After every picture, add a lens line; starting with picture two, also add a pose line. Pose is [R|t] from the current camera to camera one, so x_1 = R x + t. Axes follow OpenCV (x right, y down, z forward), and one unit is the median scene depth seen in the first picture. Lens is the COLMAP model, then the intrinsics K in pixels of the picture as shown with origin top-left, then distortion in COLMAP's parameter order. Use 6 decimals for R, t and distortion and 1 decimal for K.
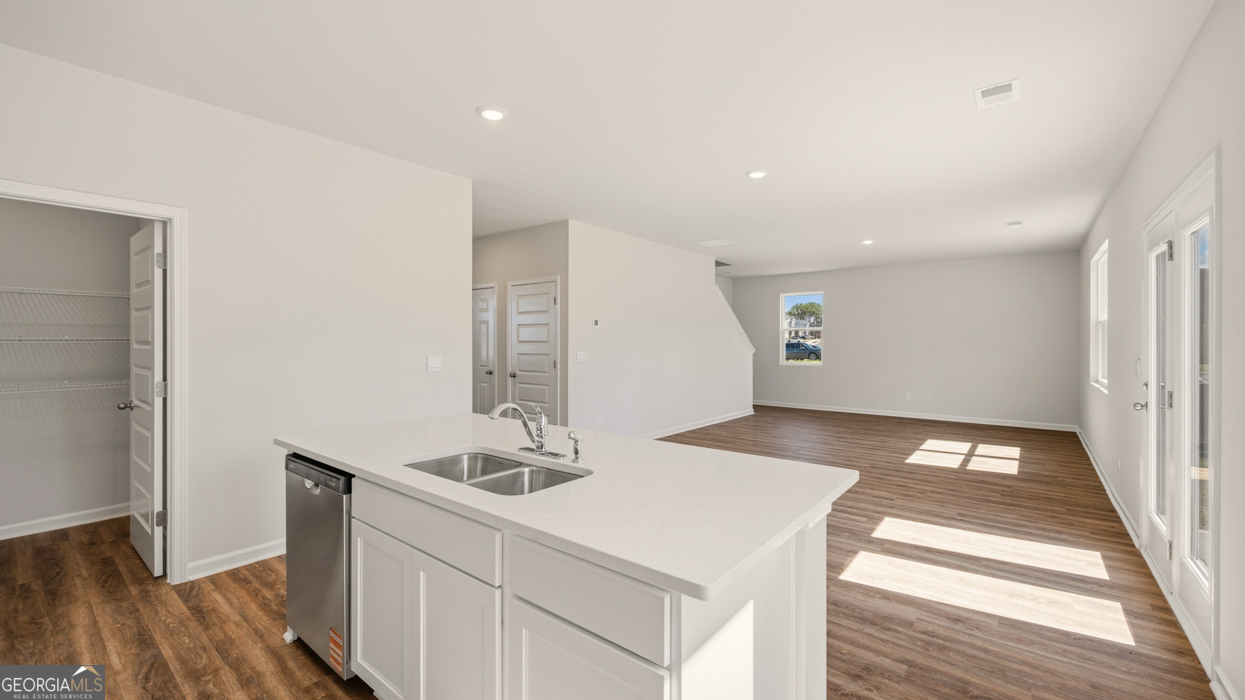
lens RADIAL K [[493.8, 0, 623.3], [0, 493.8, 343.5], [0, 0, 1]] dist [-0.000917, 0.000237]
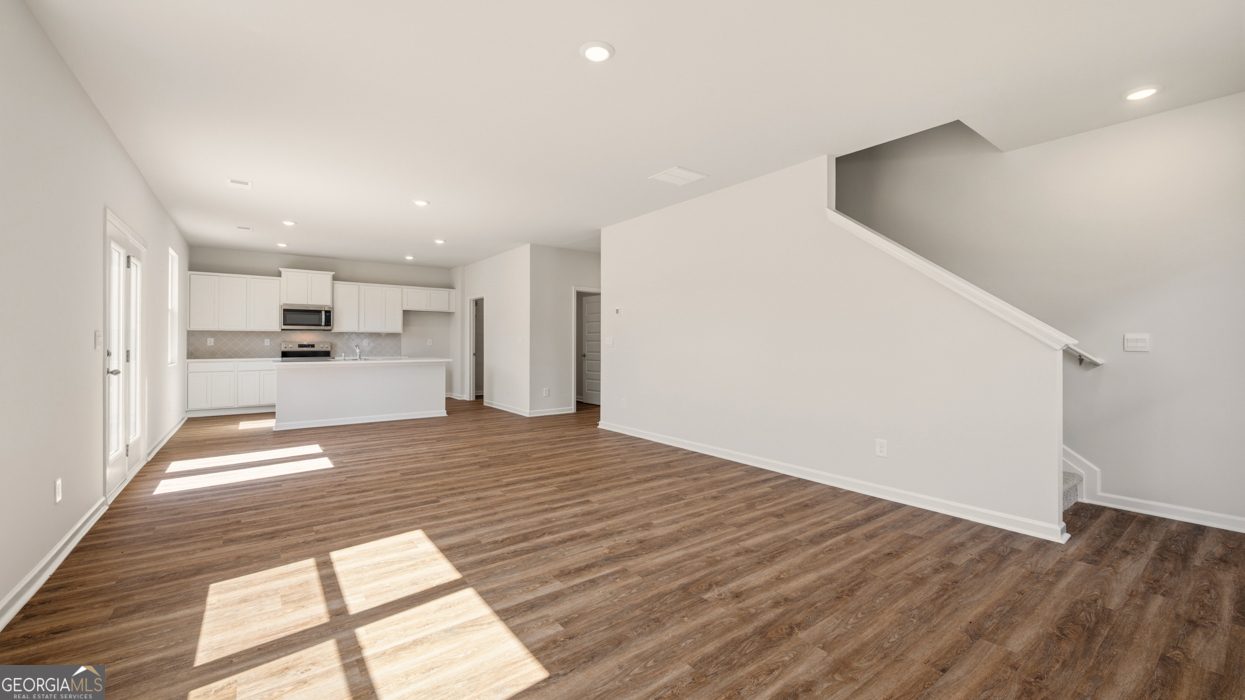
lens RADIAL K [[493.8, 0, 635.2], [0, 493.8, 340.5], [0, 0, 1]] dist [-0.000917, 0.000237]
pose [[-0.224394, -0.006109, -0.974479, 0.998341], [-0.006861, 0.999965, -0.004689, 0.026356], [0.974474, 0.005634, -0.224429, 1.283055]]
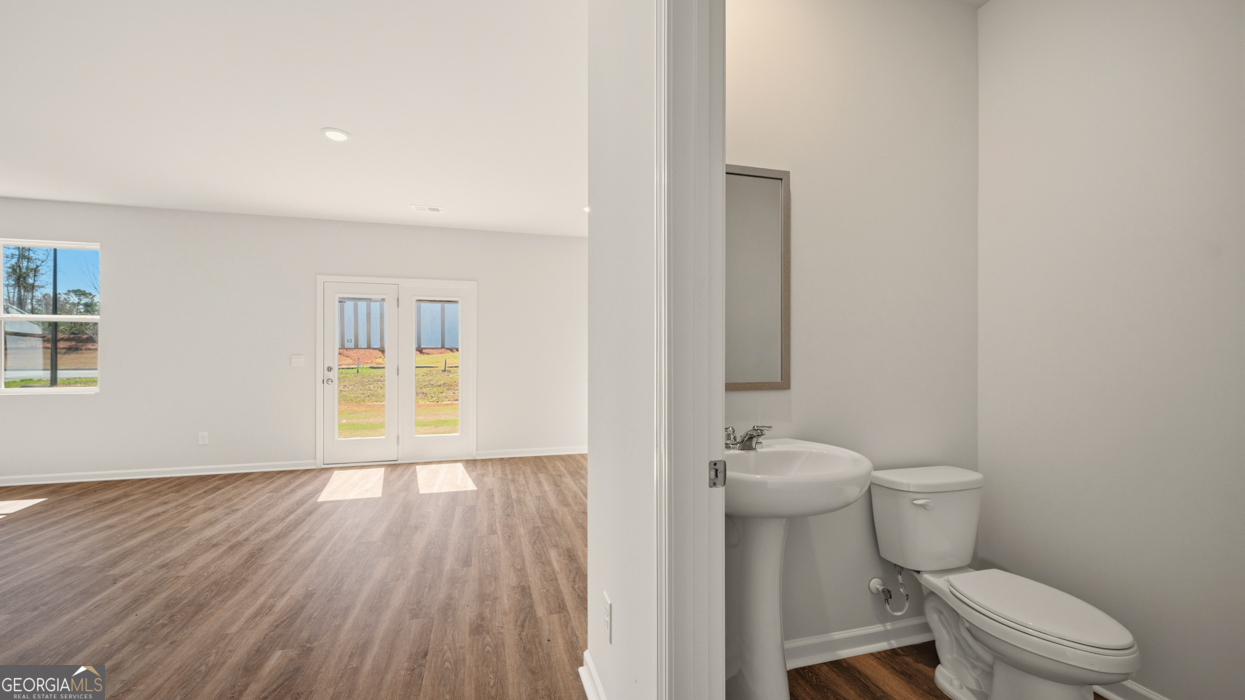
lens RADIAL K [[492.5, 0, 618.1], [0, 492.5, 358.9], [0, 0, 1]] dist [-0.001623, 0.000082]
pose [[-0.808871, 0.004418, 0.587969, -0.420860], [0.009541, 0.999939, 0.005612, 0.024743], [-0.587909, 0.010150, -0.808864, 0.945895]]
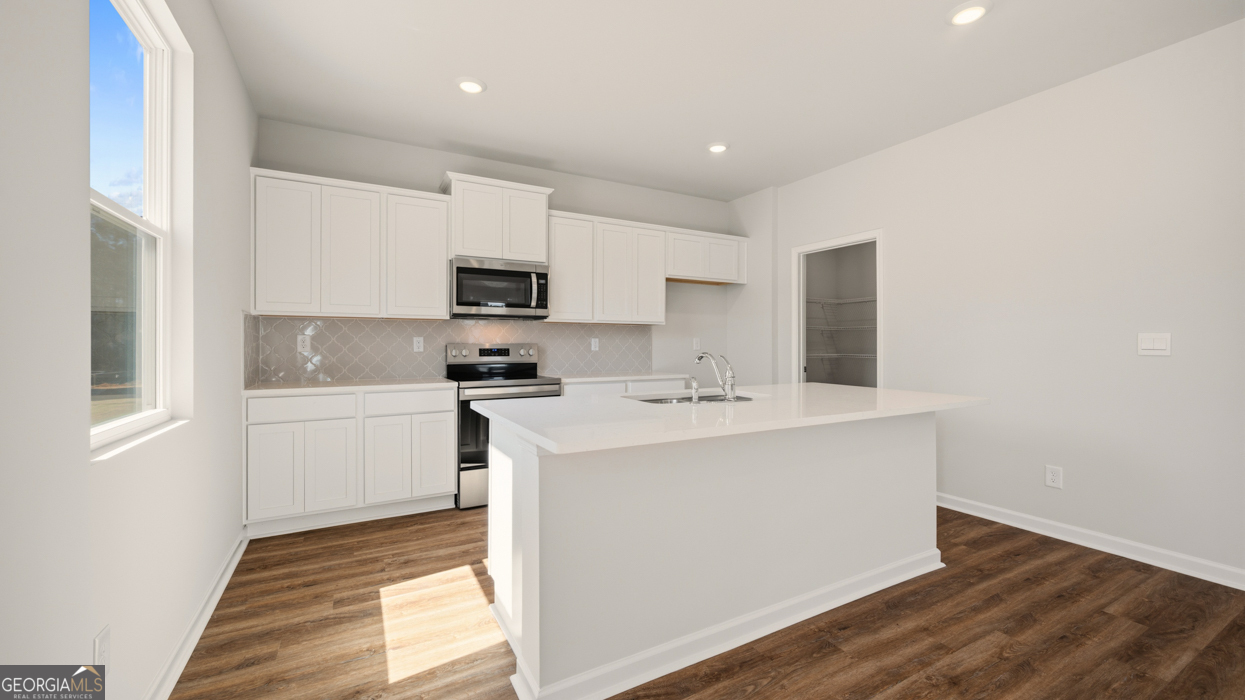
lens RADIAL K [[493.8, 0, 623.3], [0, 493.8, 344.7], [0, 0, 1]] dist [-0.000917, 0.000237]
pose [[-0.382495, 0.001987, -0.923955, 0.322151], [-0.002473, 0.999992, 0.003175, 0.029486], [0.923954, 0.003499, -0.382487, 0.395047]]
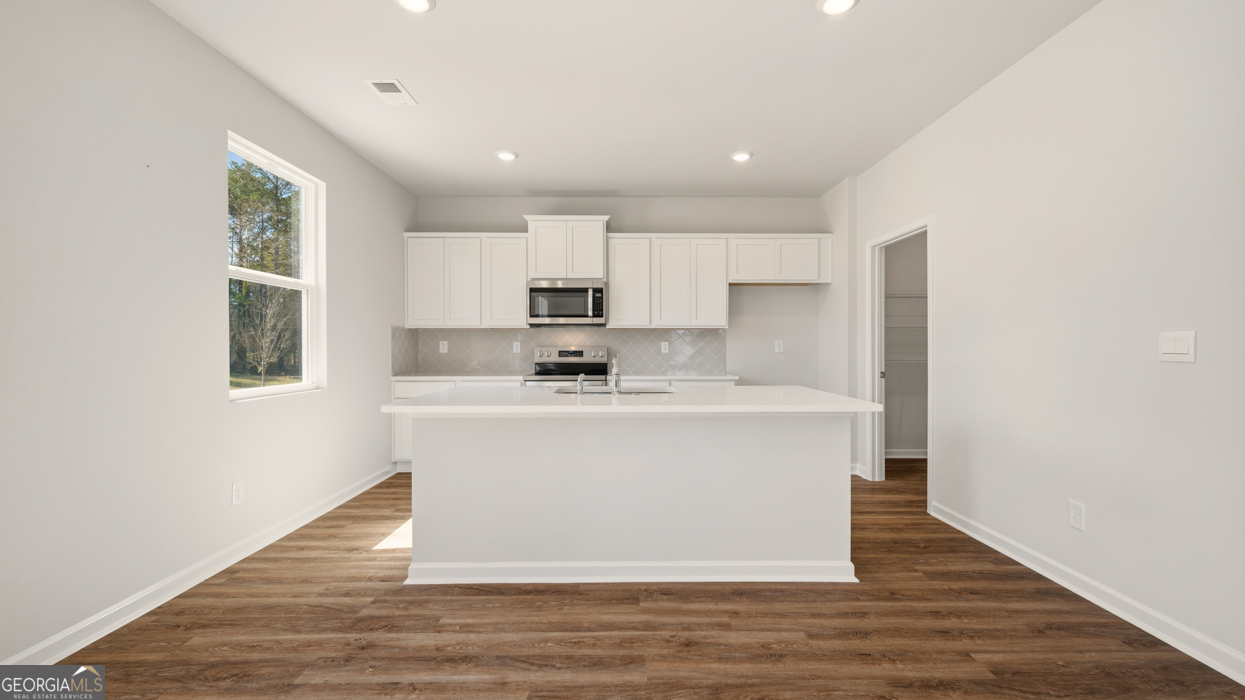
lens RADIAL K [[493.8, 0, 622.6], [0, 493.8, 353.9], [0, 0, 1]] dist [-0.000917, 0.000237]
pose [[-0.776434, 0.008828, -0.630137, 0.221642], [-0.001186, 0.999880, 0.015468, 0.029526], [0.630197, 0.012757, -0.776330, 0.683962]]
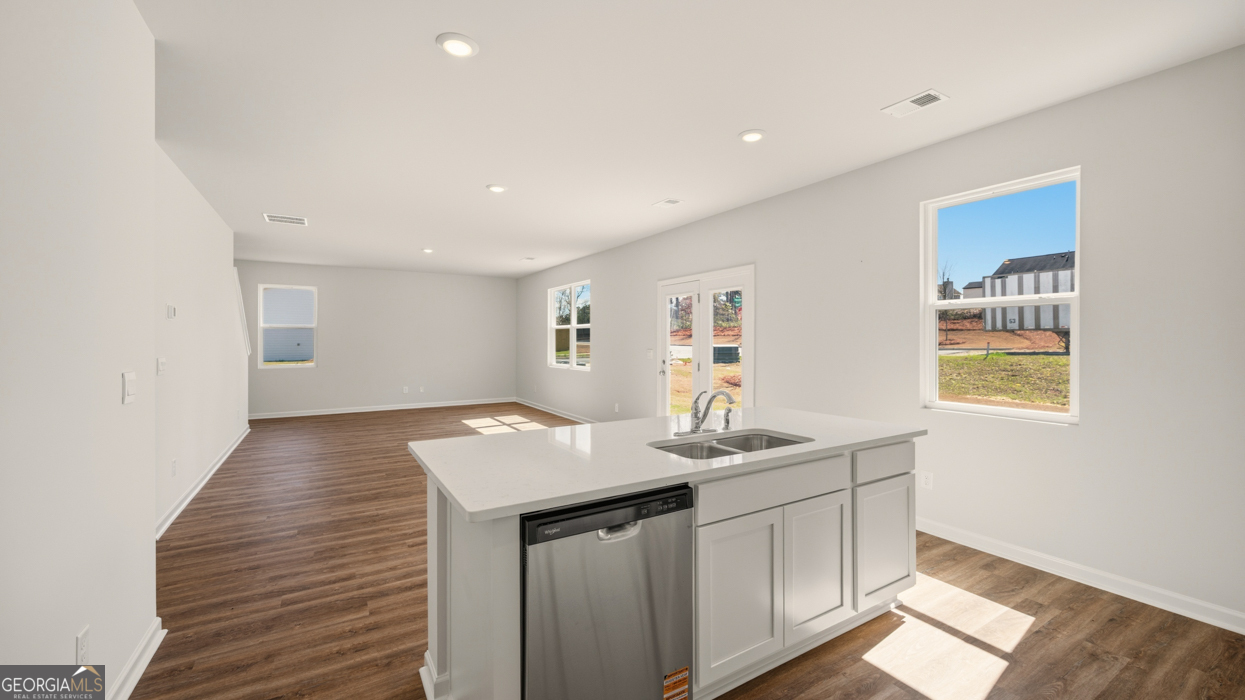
lens RADIAL K [[493.8, 0, 627.3], [0, 493.8, 339.1], [0, 0, 1]] dist [-0.000917, 0.000237]
pose [[0.333323, 0.001909, 0.942811, -0.460475], [0.005855, 0.999974, -0.004095, -0.000929], [-0.942794, 0.006885, 0.333303, 0.241927]]
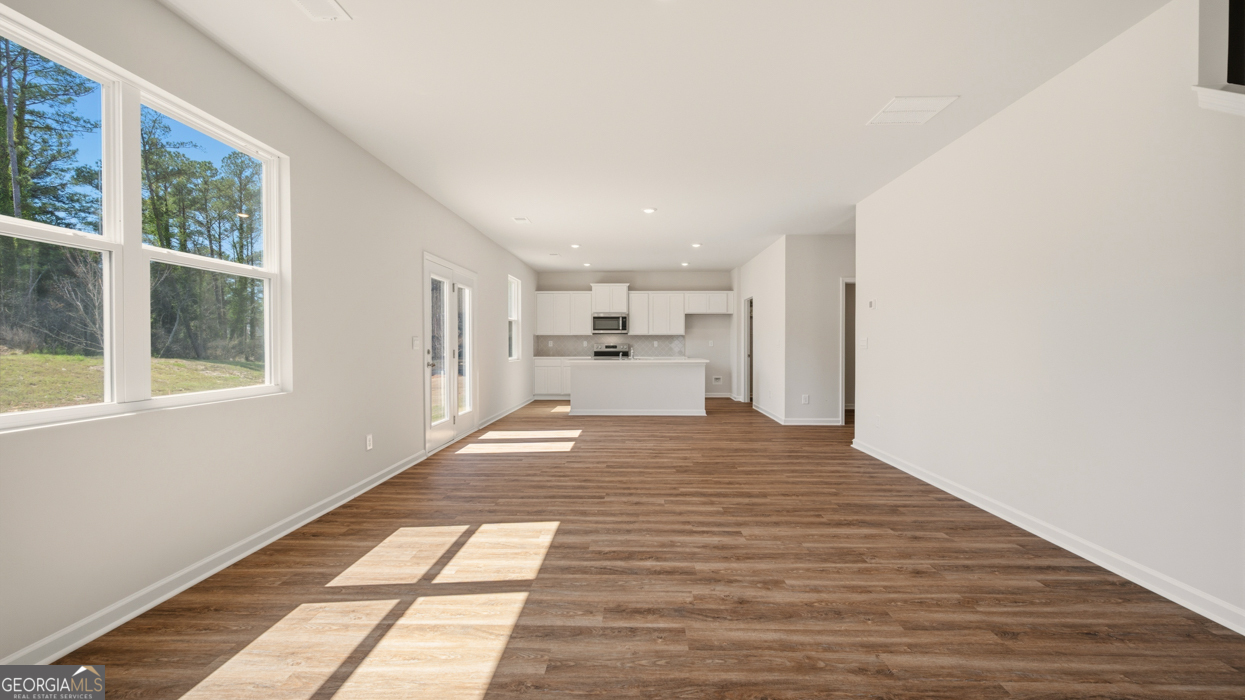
lens RADIAL K [[493.8, 0, 626.5], [0, 493.8, 346.0], [0, 0, 1]] dist [-0.000917, 0.000237]
pose [[-0.788578, 0.001854, -0.614932, 0.817622], [-0.003221, 0.999969, 0.007146, 0.026273], [0.614926, 0.007616, -0.788548, 1.421551]]
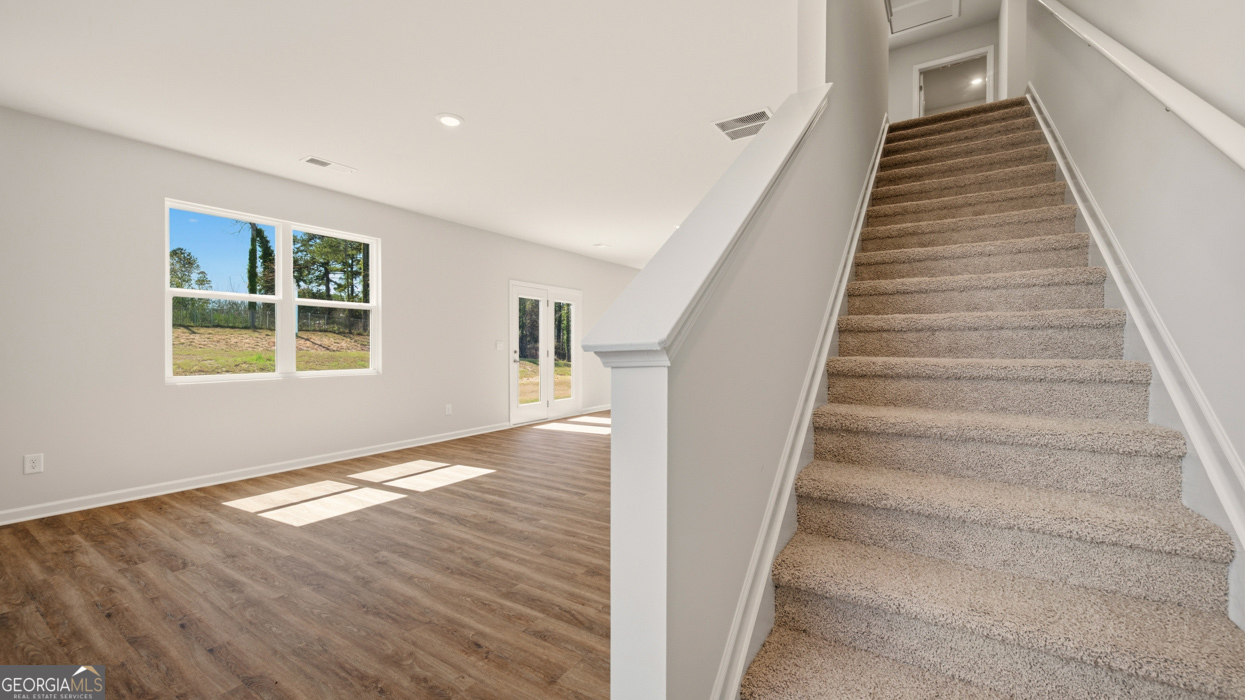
lens RADIAL K [[493.8, 0, 623.7], [0, 493.8, 351.3], [0, 0, 1]] dist [-0.000917, 0.000237]
pose [[-0.993579, -0.002225, -0.113115, 0.430808], [-0.004038, 0.999867, 0.015799, 0.022099], [0.113065, 0.016154, -0.993456, 1.748258]]
